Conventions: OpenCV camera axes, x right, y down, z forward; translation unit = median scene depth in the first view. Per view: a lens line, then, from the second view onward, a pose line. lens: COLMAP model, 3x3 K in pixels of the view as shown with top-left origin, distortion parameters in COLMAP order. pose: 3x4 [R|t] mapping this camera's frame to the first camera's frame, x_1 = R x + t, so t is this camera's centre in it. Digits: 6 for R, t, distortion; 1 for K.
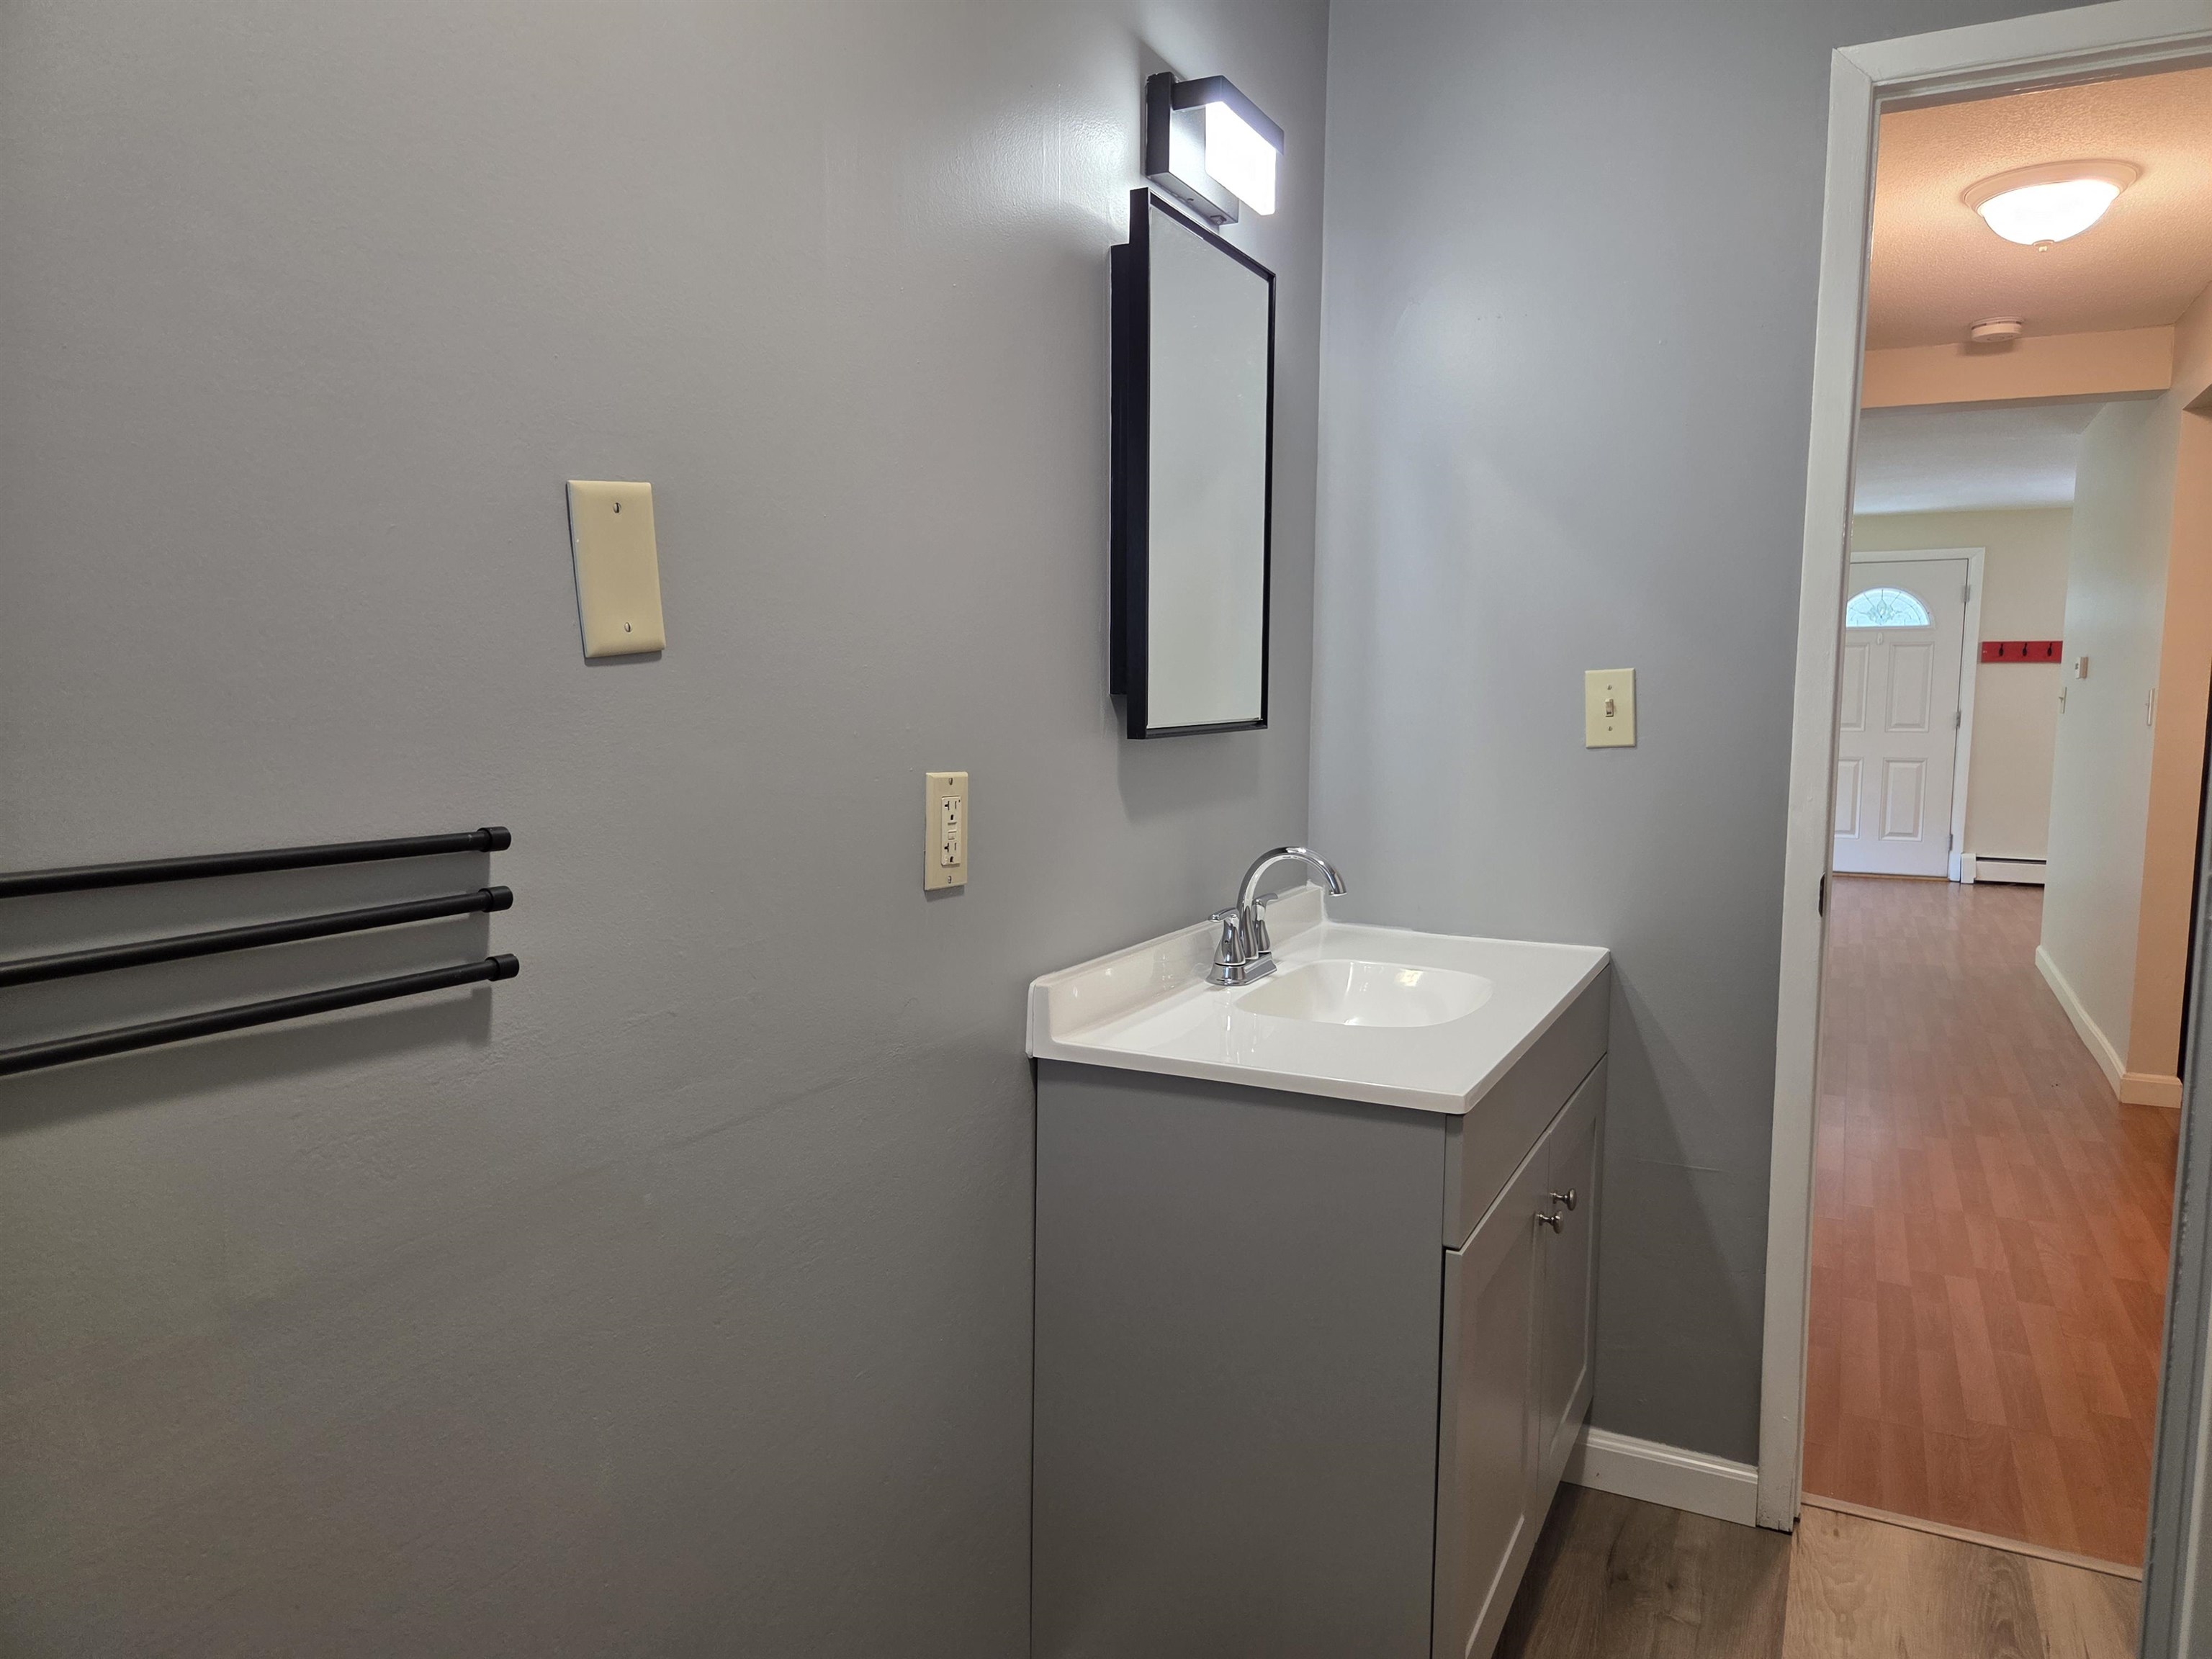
lens RADIAL K [[1475.8, 0, 1099.2], [0, 1475.8, 825.1], [0, 0, 1]] dist [0.002110, 0.000504]
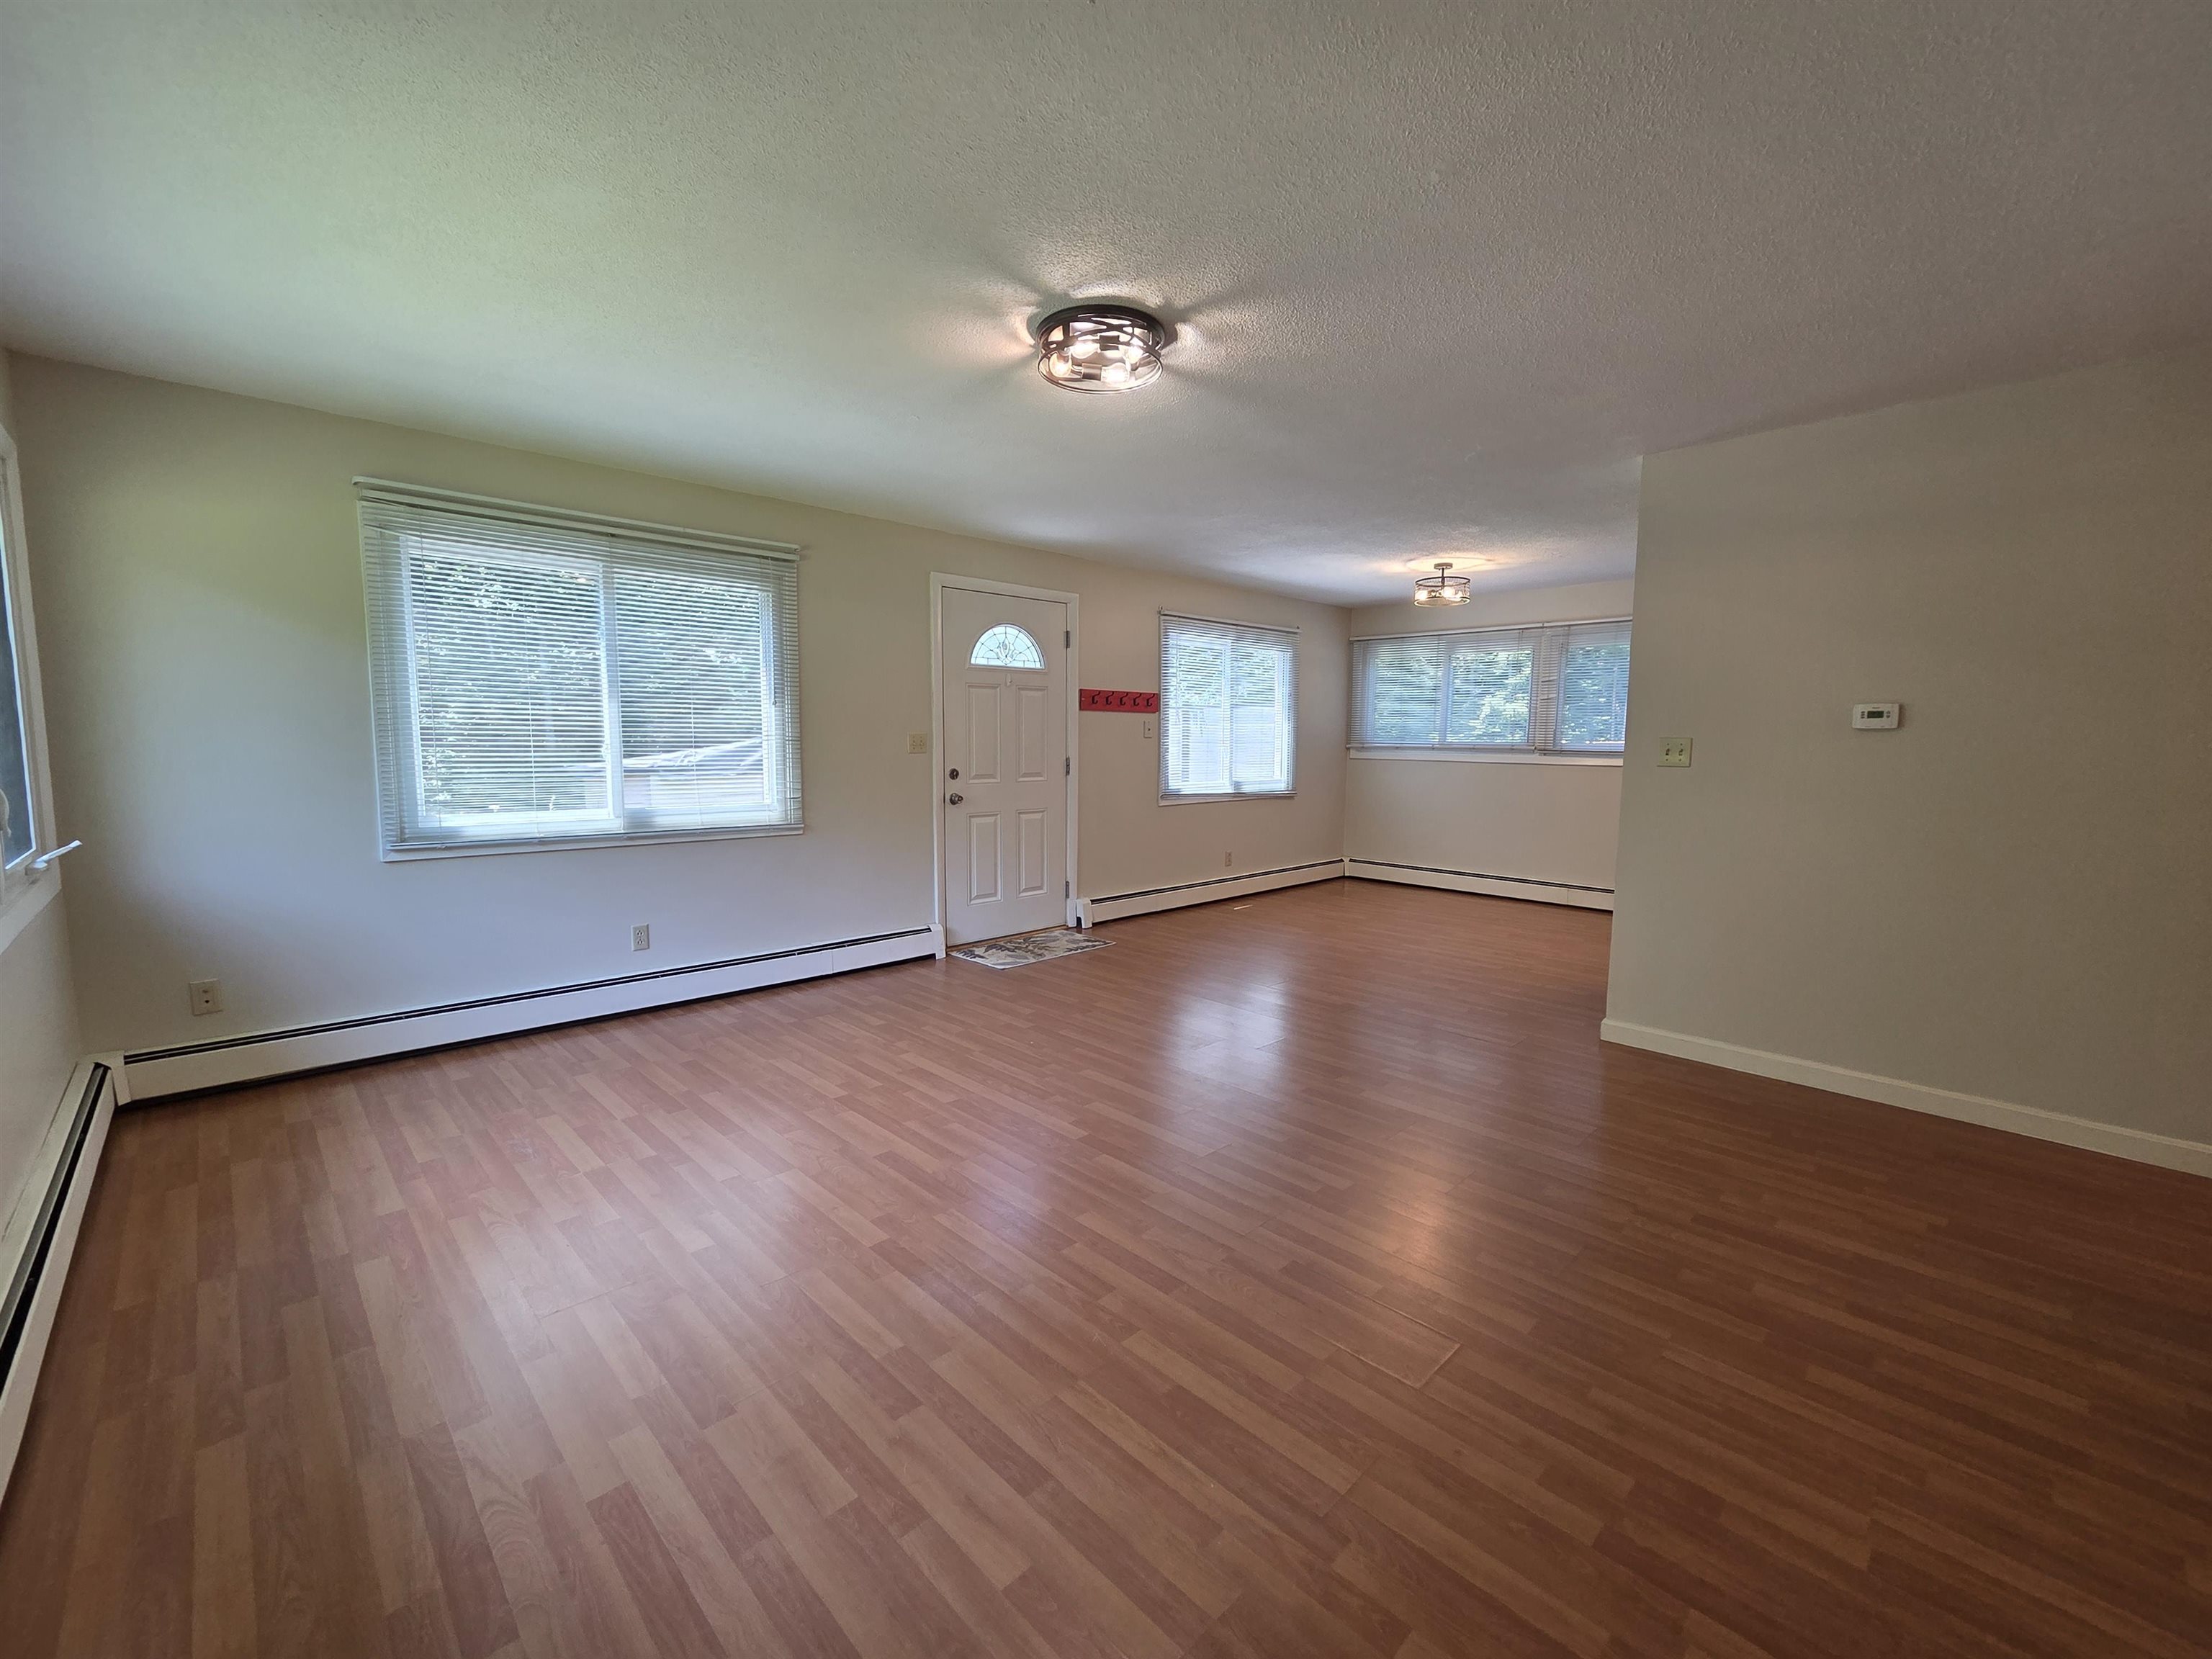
lens RADIAL K [[897.3, 0, 1106.5], [0, 897.3, 829.8], [0, 0, 1]] dist [-0.011166, -0.000155]
pose [[0.295056, -0.098931, 0.950344, 0.010701], [0.084520, 0.993429, 0.077175, -0.073474], [-0.951734, 0.057552, 0.301479, 0.792615]]
